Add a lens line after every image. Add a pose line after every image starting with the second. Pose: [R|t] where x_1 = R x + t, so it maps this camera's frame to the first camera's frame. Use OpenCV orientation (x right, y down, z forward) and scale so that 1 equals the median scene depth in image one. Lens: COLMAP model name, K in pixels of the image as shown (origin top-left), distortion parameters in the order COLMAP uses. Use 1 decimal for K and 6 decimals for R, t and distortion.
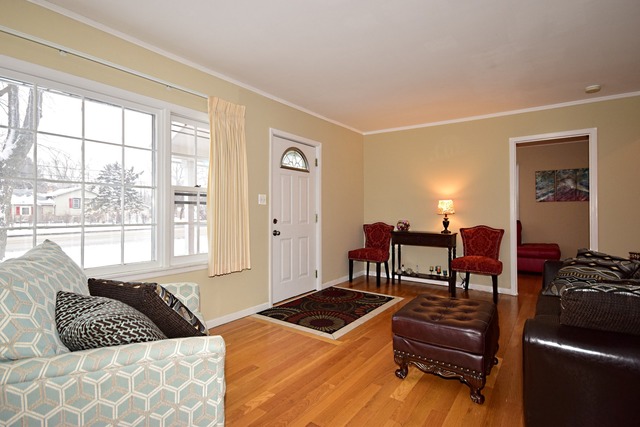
lens RADIAL K [[320.1, 0, 319.1], [0, 320.1, 210.2], [0, 0, 1]] dist [-0.002119, -0.000088]
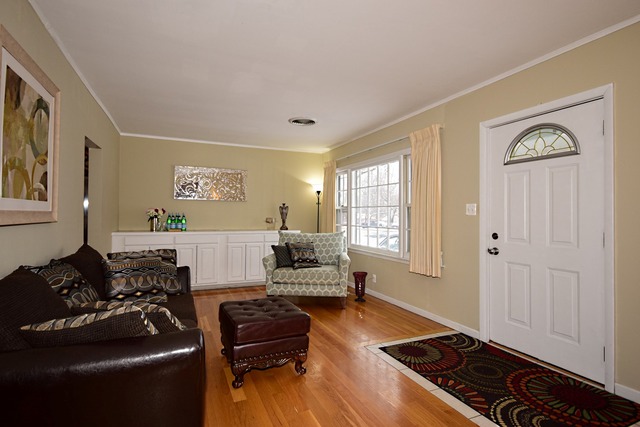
lens RADIAL K [[320.1, 0, 325.3], [0, 320.1, 210.8], [0, 0, 1]] dist [-0.002119, -0.000088]
pose [[-0.477482, -0.024647, -0.878296, 0.854135], [-0.015334, 0.999688, -0.019717, -0.006291], [0.878508, 0.004053, -0.477711, 1.155290]]
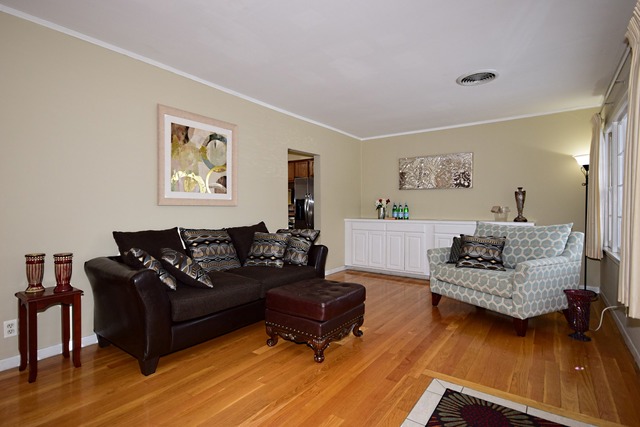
lens RADIAL K [[320.1, 0, 325.6], [0, 320.1, 213.9], [0, 0, 1]] dist [-0.002119, -0.000088]
pose [[-0.999580, -0.007094, -0.028111, 0.270213], [-0.007600, 0.999810, 0.017962, 0.015880], [0.027979, 0.018168, -0.999443, 1.438206]]
